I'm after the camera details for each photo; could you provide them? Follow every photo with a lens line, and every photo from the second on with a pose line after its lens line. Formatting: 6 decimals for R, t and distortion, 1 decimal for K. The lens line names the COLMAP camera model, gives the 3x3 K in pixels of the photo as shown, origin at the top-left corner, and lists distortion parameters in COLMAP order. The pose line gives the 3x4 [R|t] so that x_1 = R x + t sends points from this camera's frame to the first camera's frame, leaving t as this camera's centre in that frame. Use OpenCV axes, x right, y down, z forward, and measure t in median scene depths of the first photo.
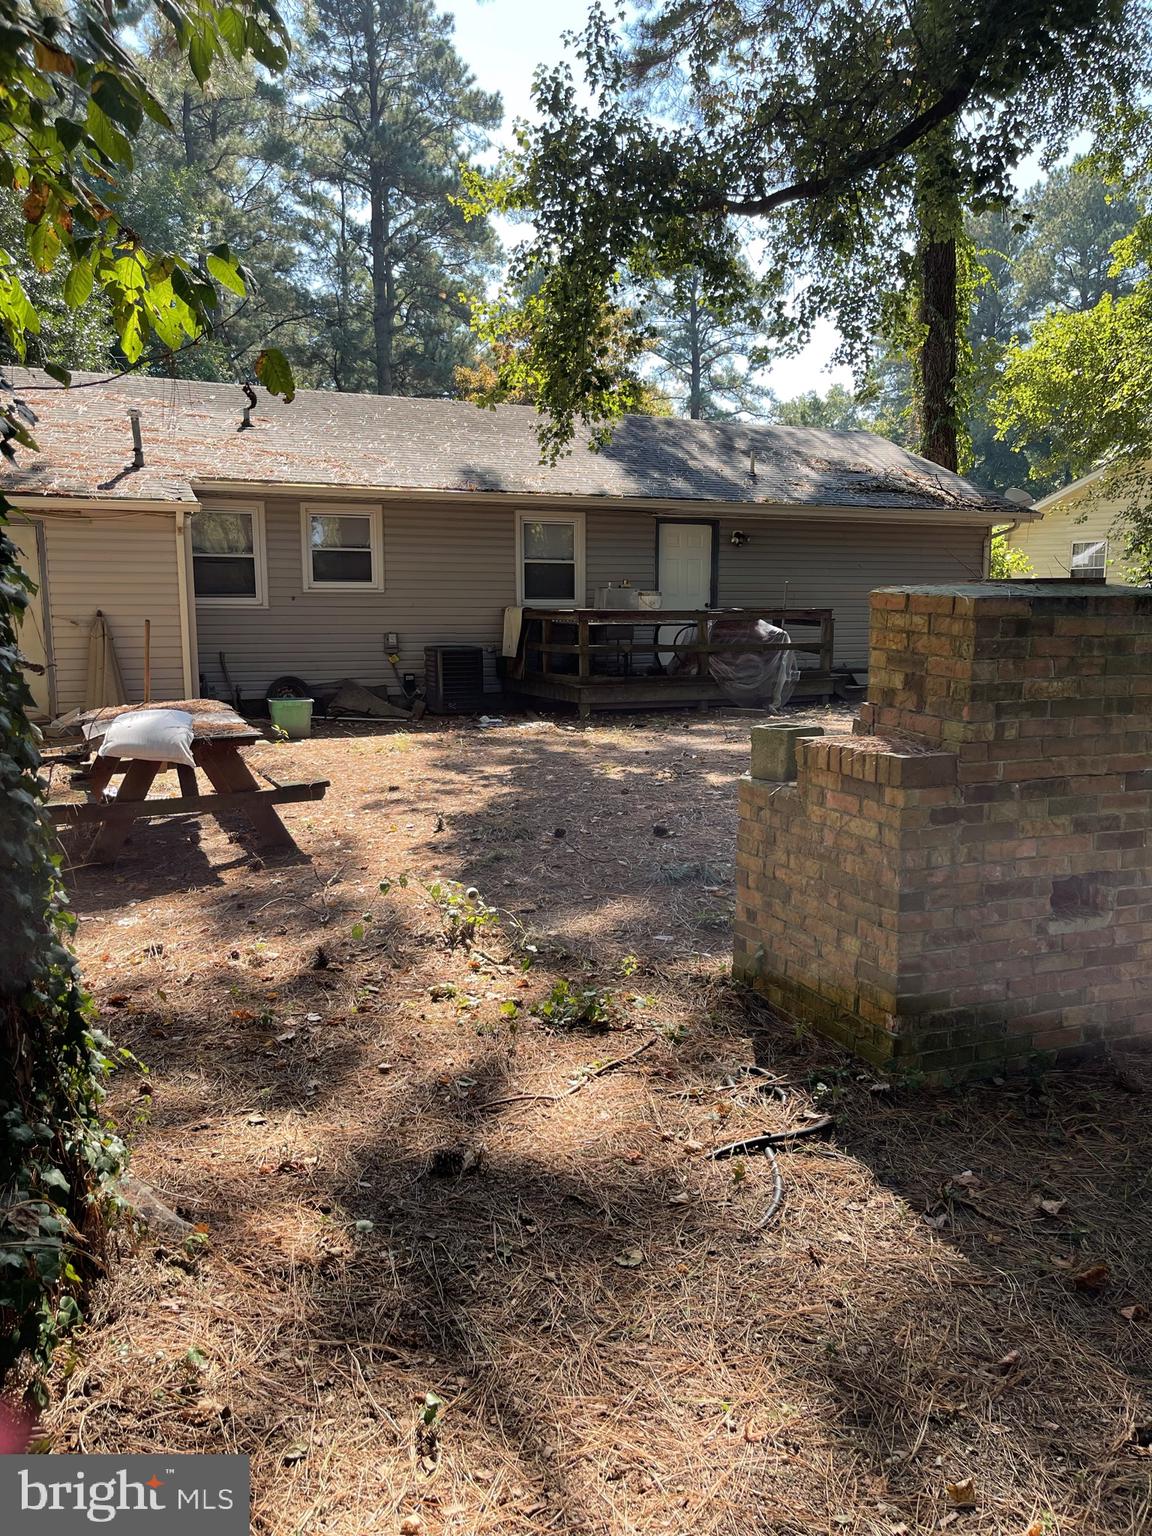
lens RADIAL K [[1165.0, 0, 574.3], [0, 1165.0, 788.2], [0, 0, 1]] dist [0.060885, -0.075761]
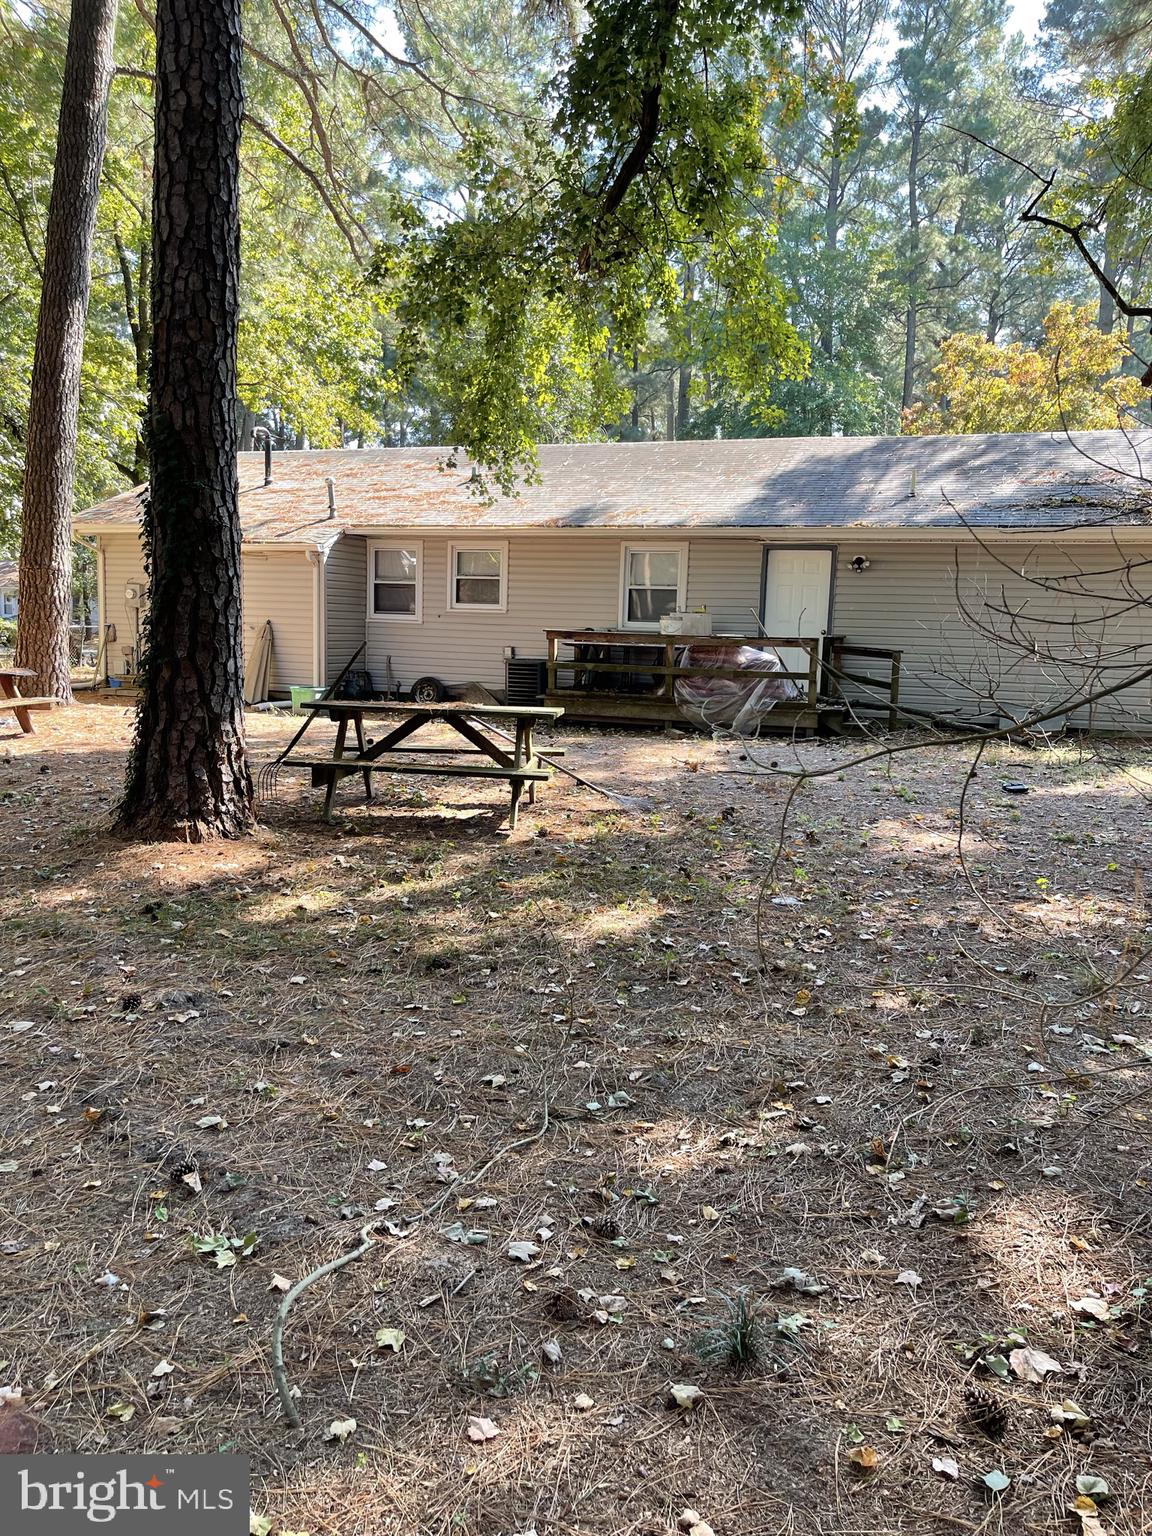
lens RADIAL K [[1165.0, 0, 574.3], [0, 1165.0, 788.2], [0, 0, 1]] dist [0.060885, -0.075761]
pose [[0.692406, 0.118513, -0.711708, 0.742886], [-0.148226, 0.988742, 0.020439, -0.026337], [0.706118, 0.091342, 0.702178, 0.228879]]
